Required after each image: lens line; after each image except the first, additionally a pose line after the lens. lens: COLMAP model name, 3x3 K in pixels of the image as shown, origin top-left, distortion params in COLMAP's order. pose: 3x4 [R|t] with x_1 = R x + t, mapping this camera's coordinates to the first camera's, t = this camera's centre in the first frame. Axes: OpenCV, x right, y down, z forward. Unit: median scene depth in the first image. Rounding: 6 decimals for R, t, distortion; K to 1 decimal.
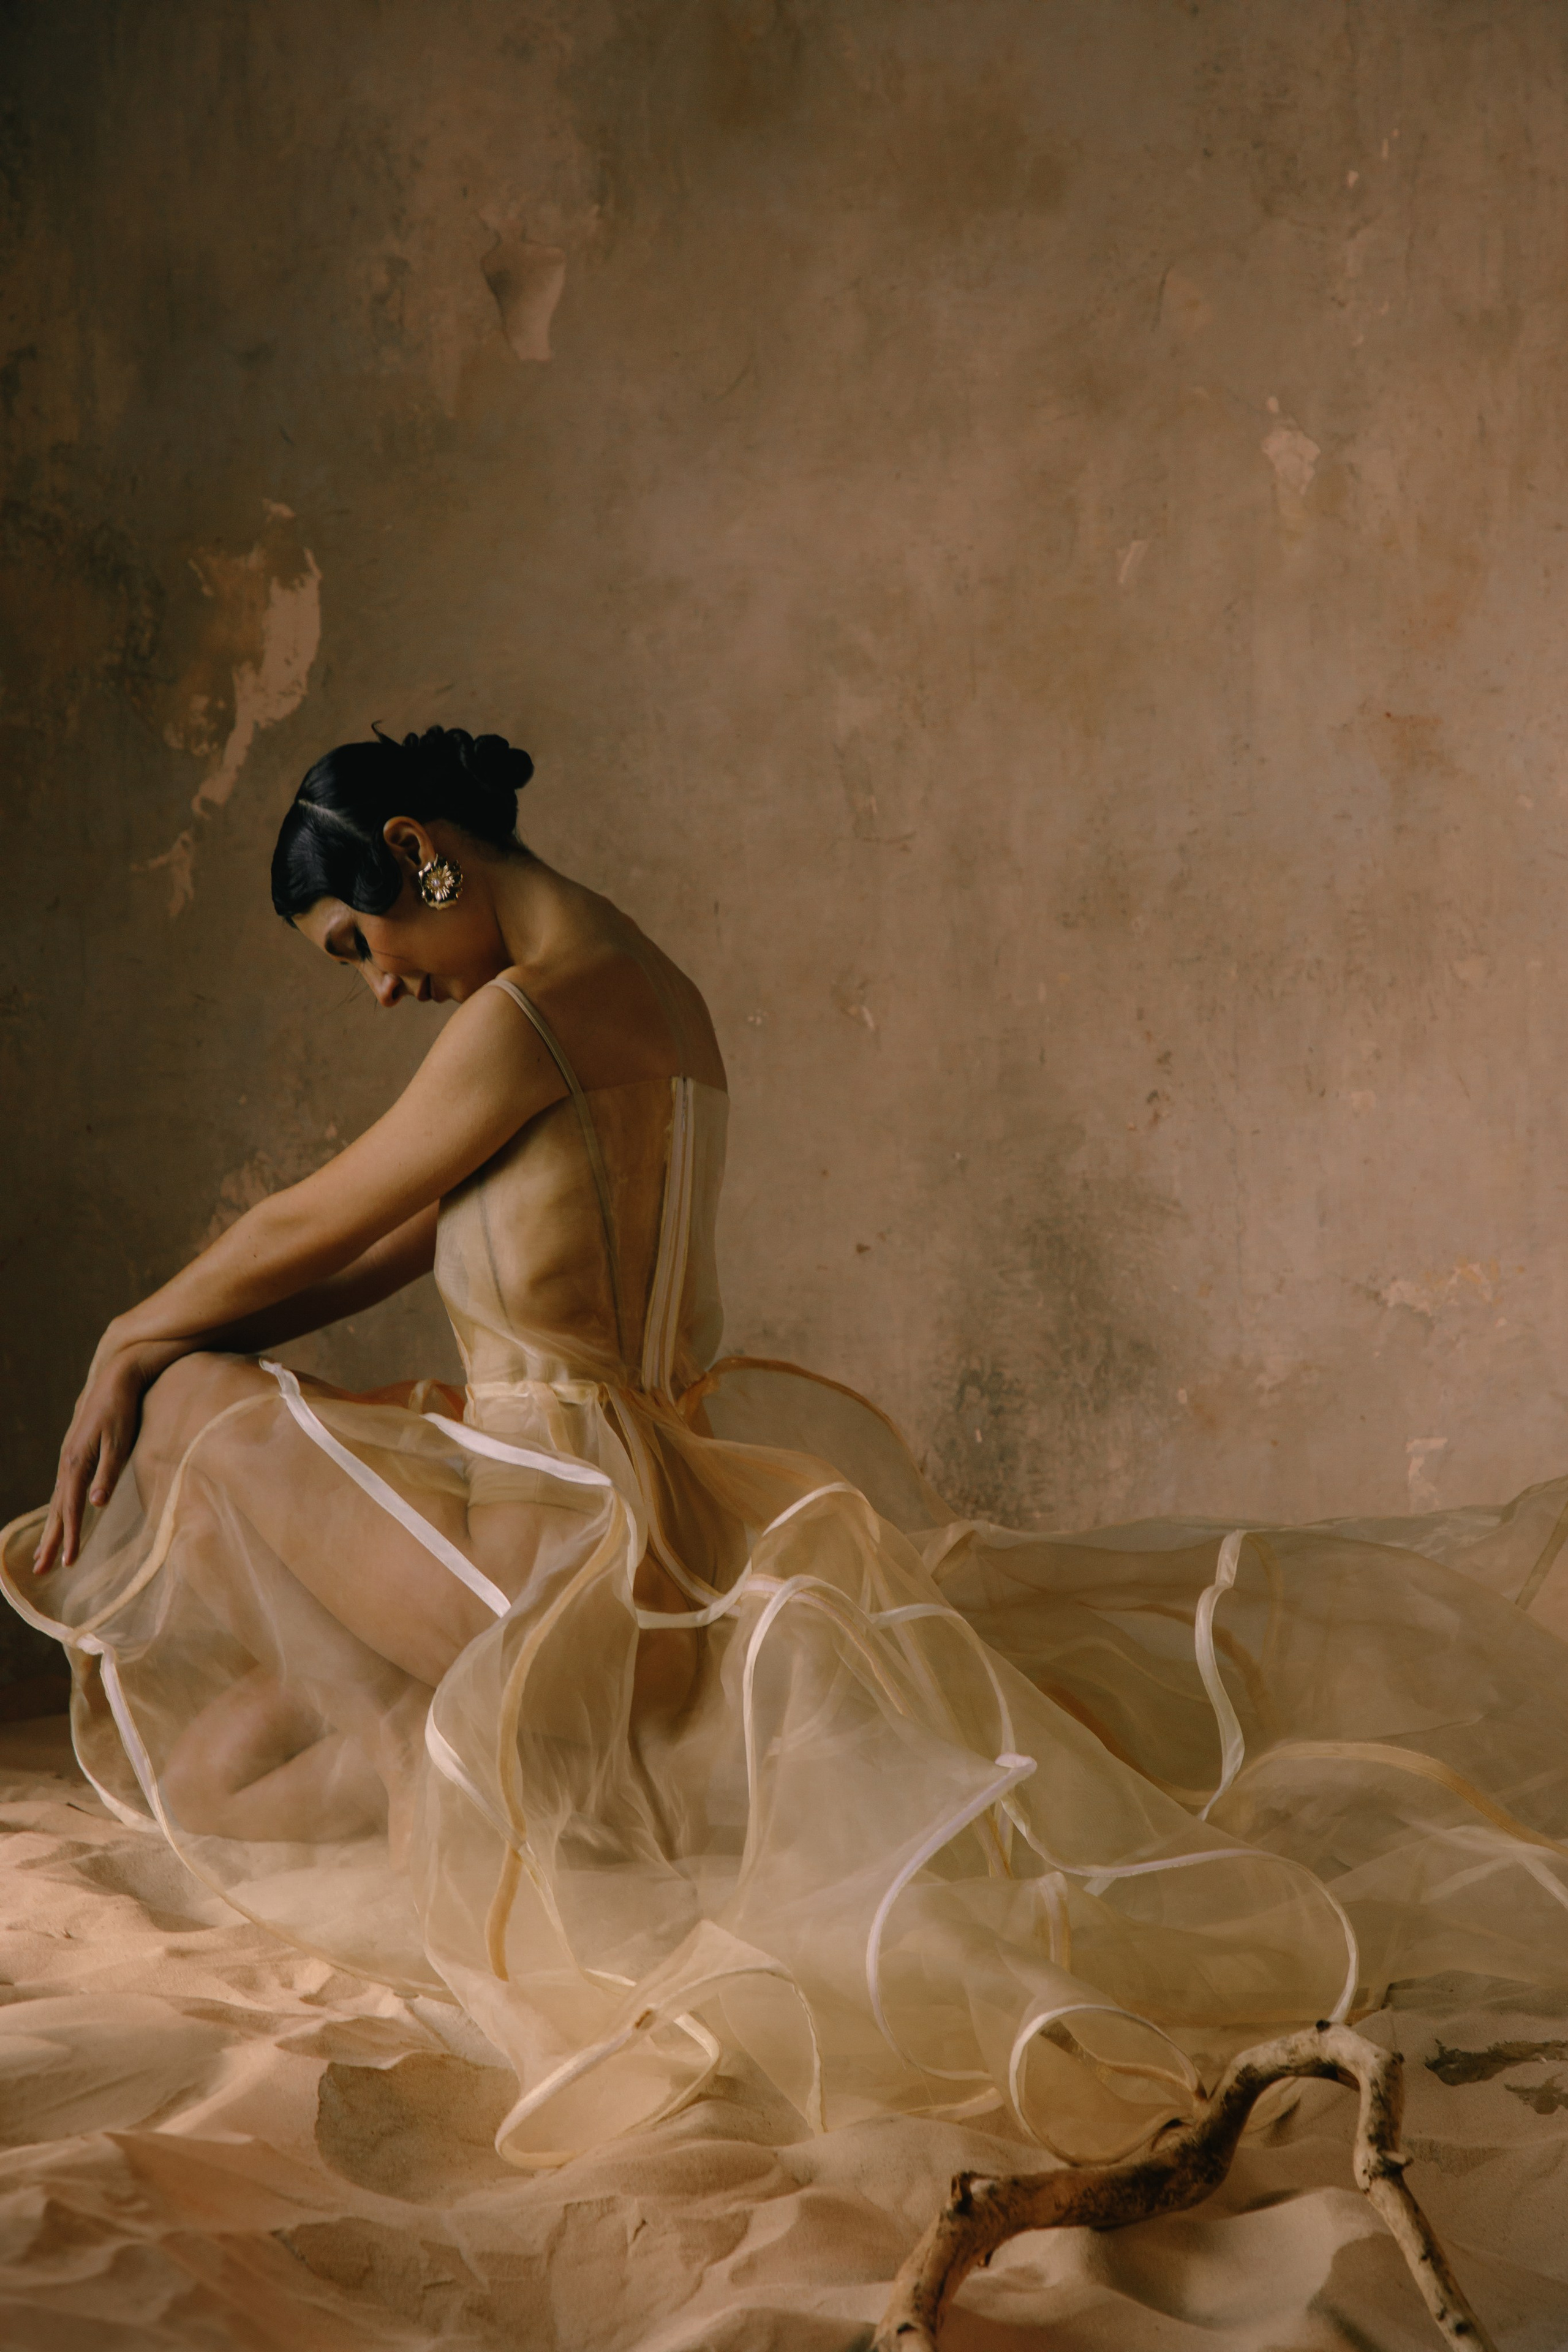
lens RADIAL K [[5667.5, 0, 768.3], [0, 5667.5, 1186.4], [0, 0, 1]] dist [0.545114, 0.000000]
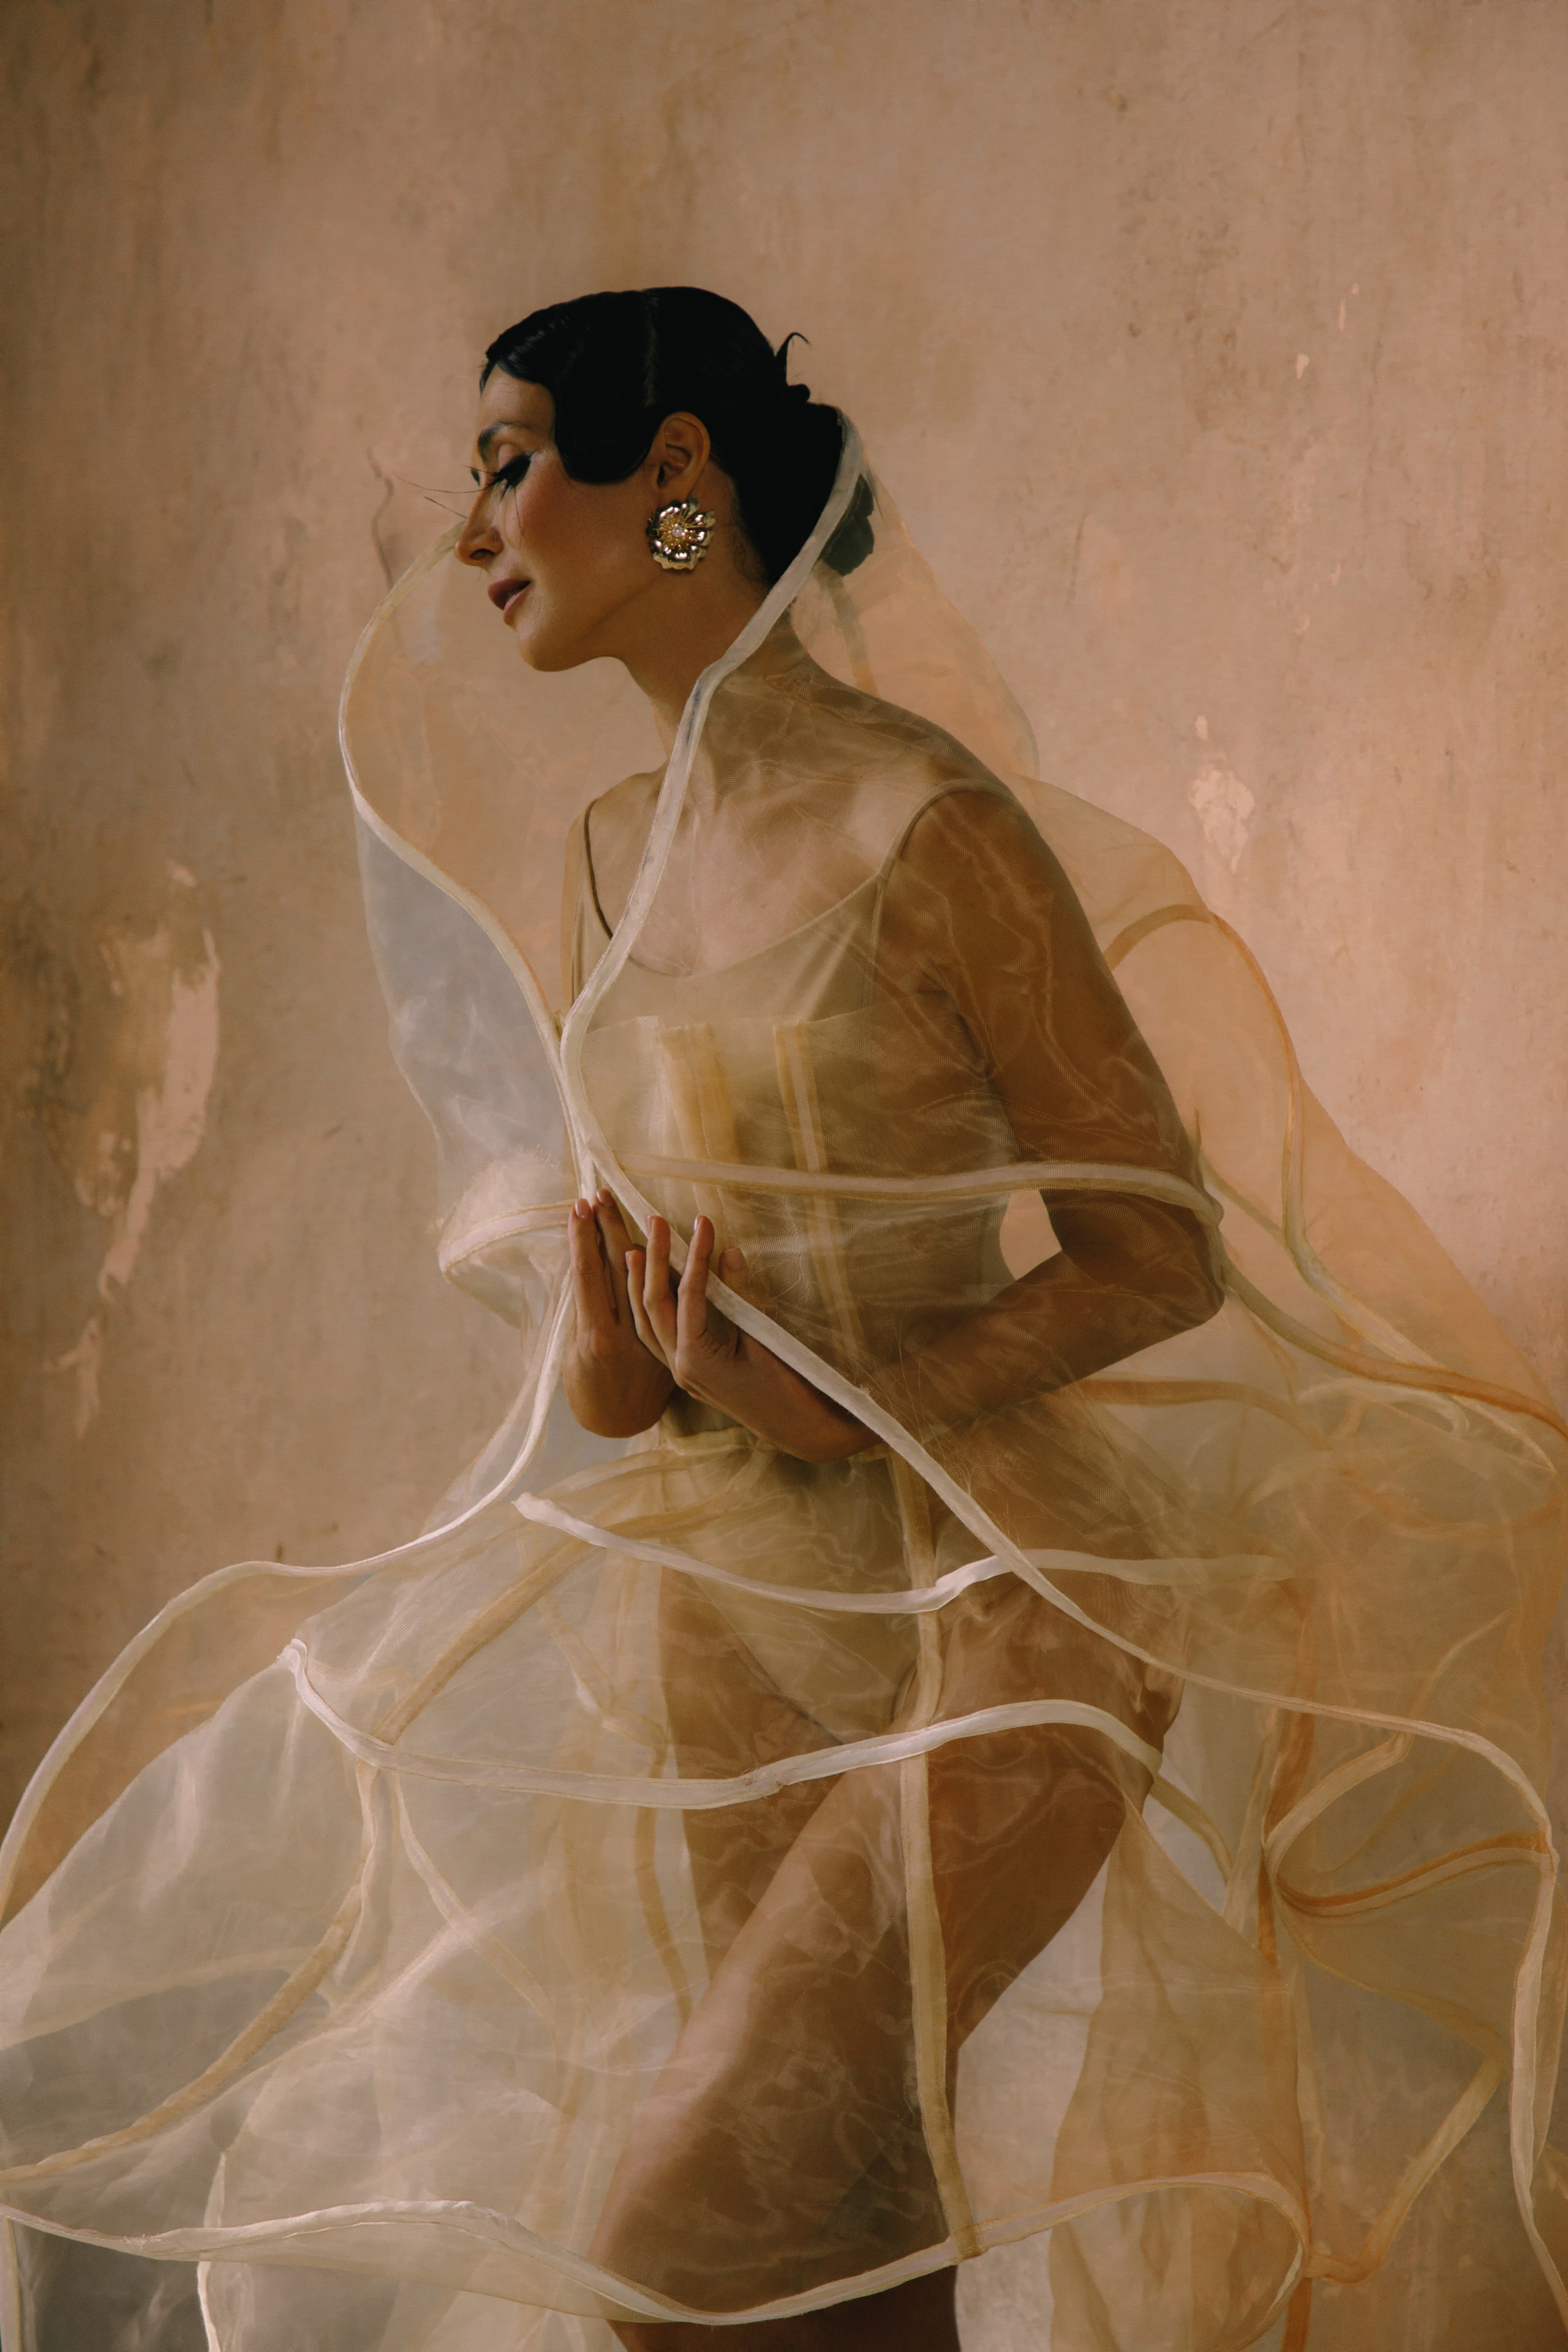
lens RADIAL K [[6338.8, 0, 768.7], [0, 6338.8, 1214.7], [0, 0, 1]] dist [0.645932, 0.000000]
pose [[0.841207, 0.011830, -0.540583, 0.417717], [0.005929, 0.999499, 0.031098, -0.103118], [0.540680, -0.029365, 0.840716, 0.381787]]
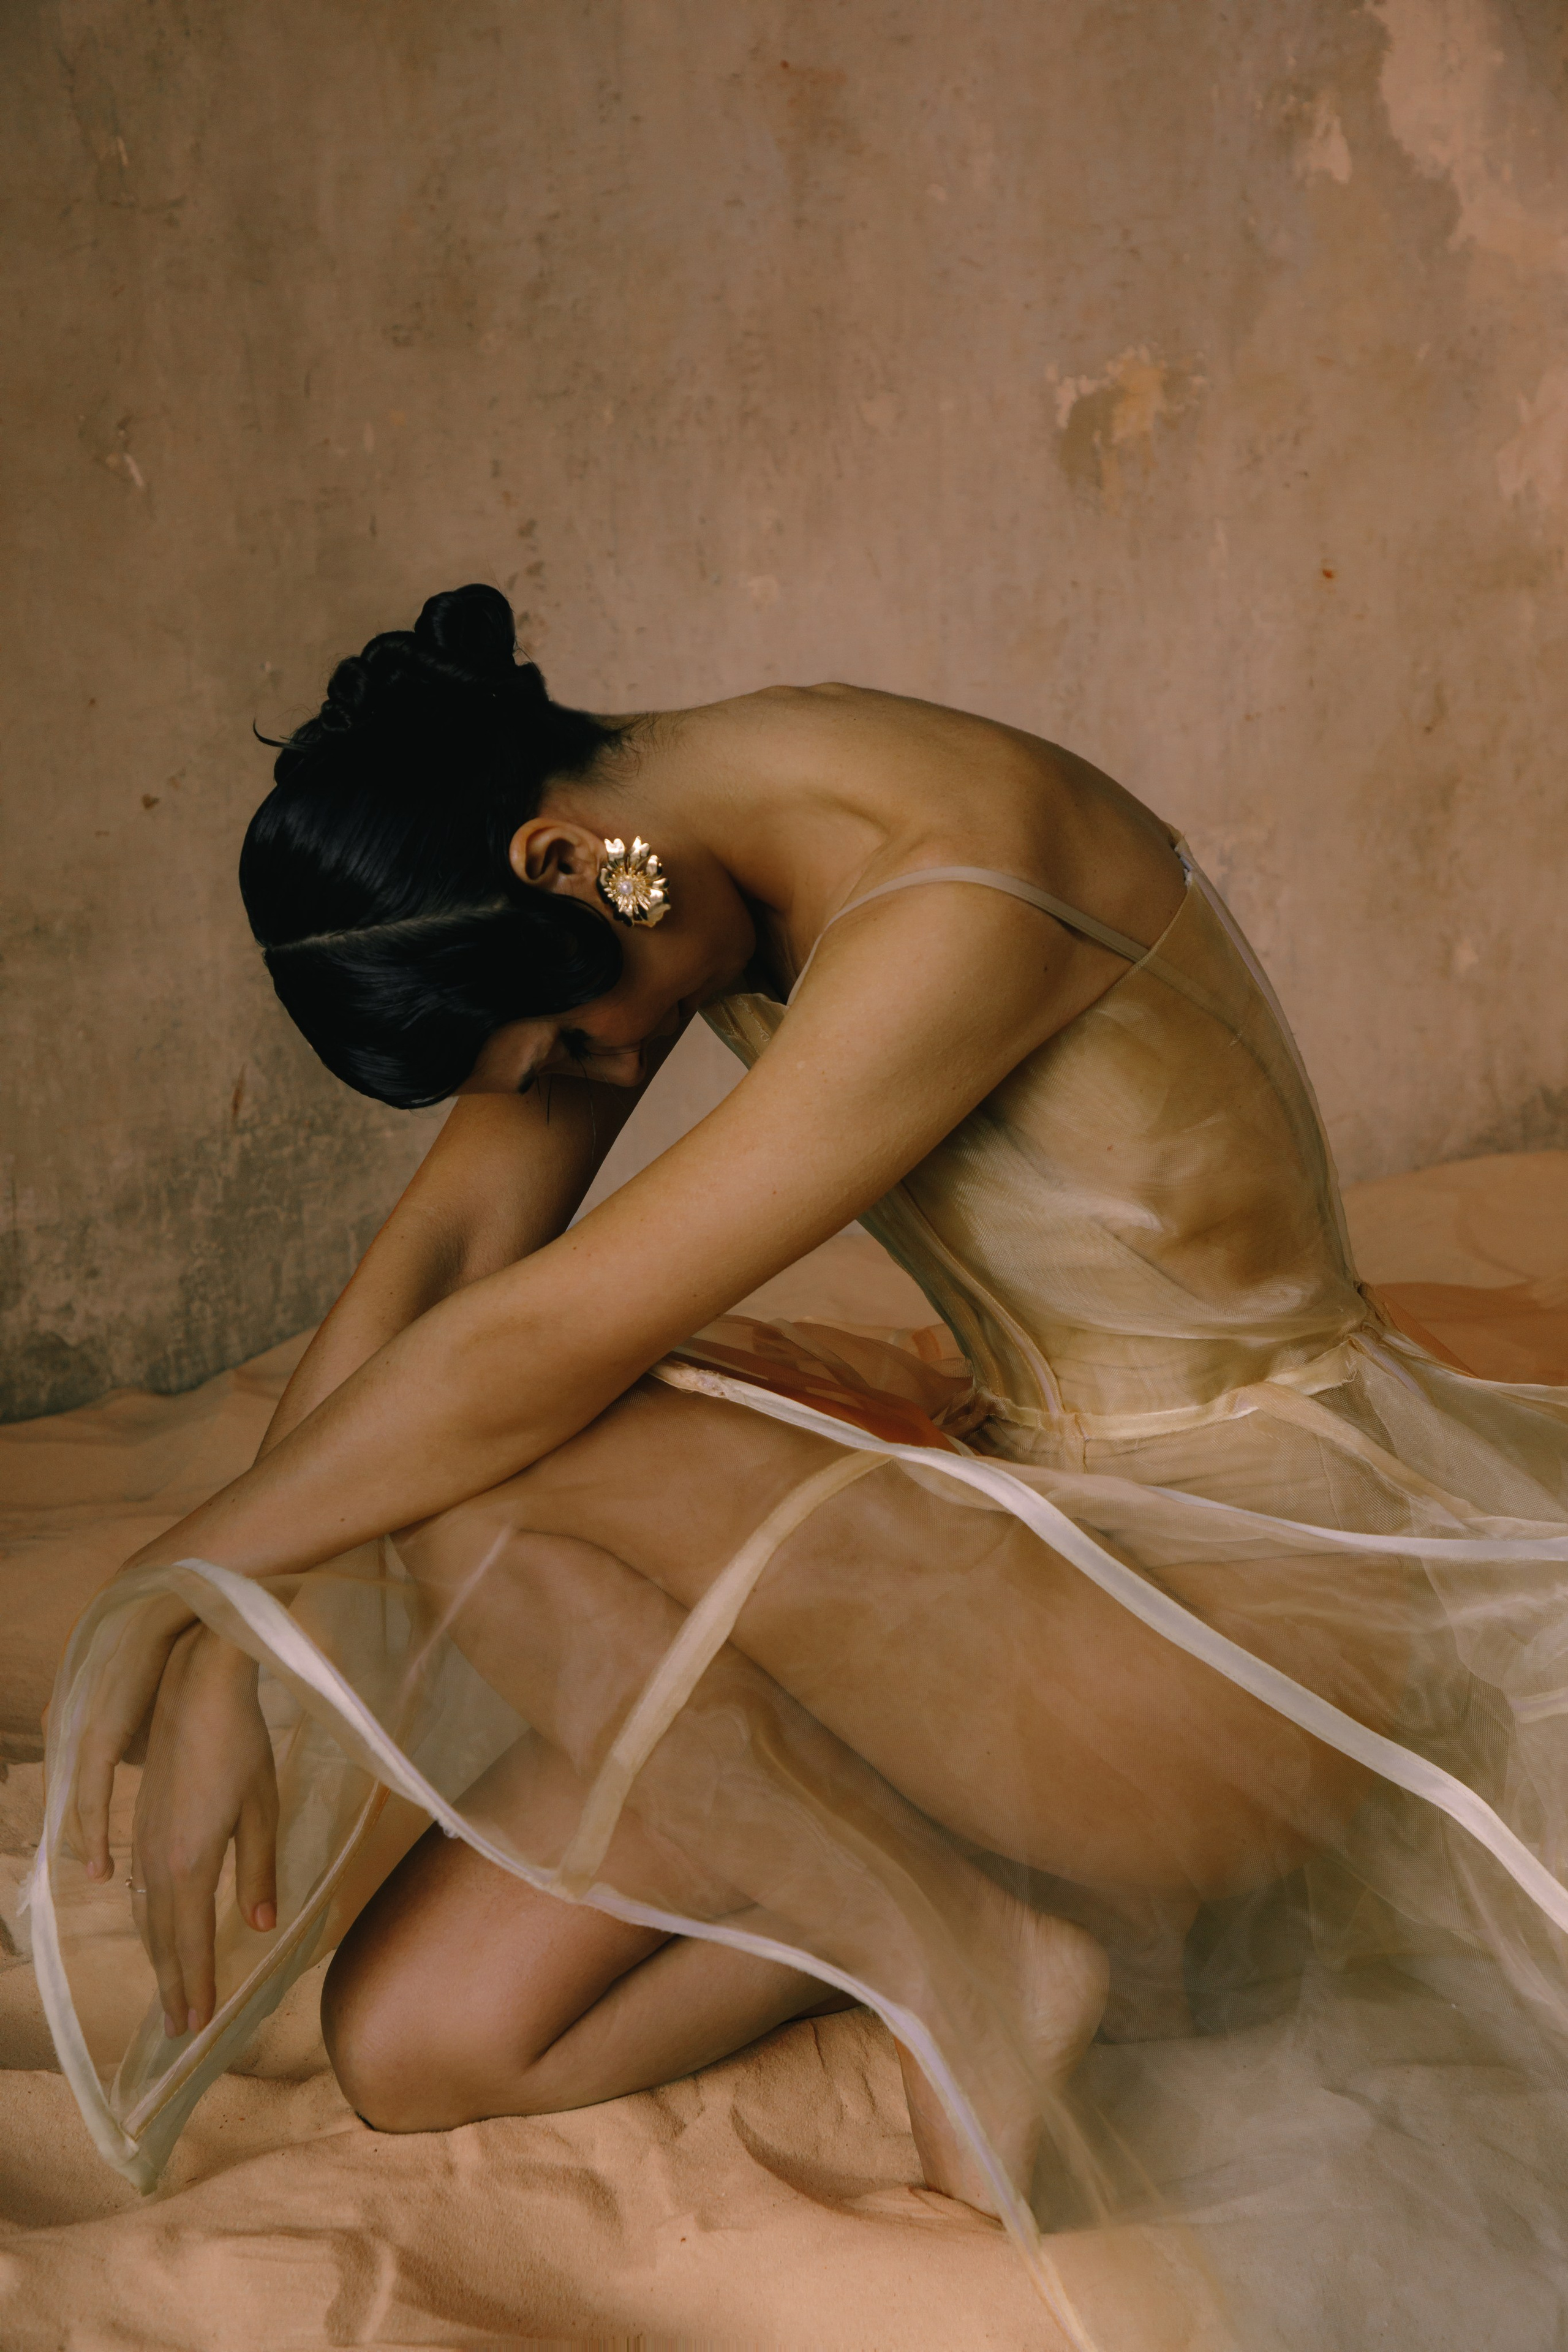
lens RADIAL K [[4046.9, 0, 779.7], [0, 4046.9, 1190.1], [0, 0, 1]] dist [0.321238, 0.000000]
pose [[0.747952, -0.141727, 0.648445, -0.268425], [-0.013233, 0.973560, 0.228049, -0.060626], [-0.663621, -0.179150, 0.726300, 0.555203]]
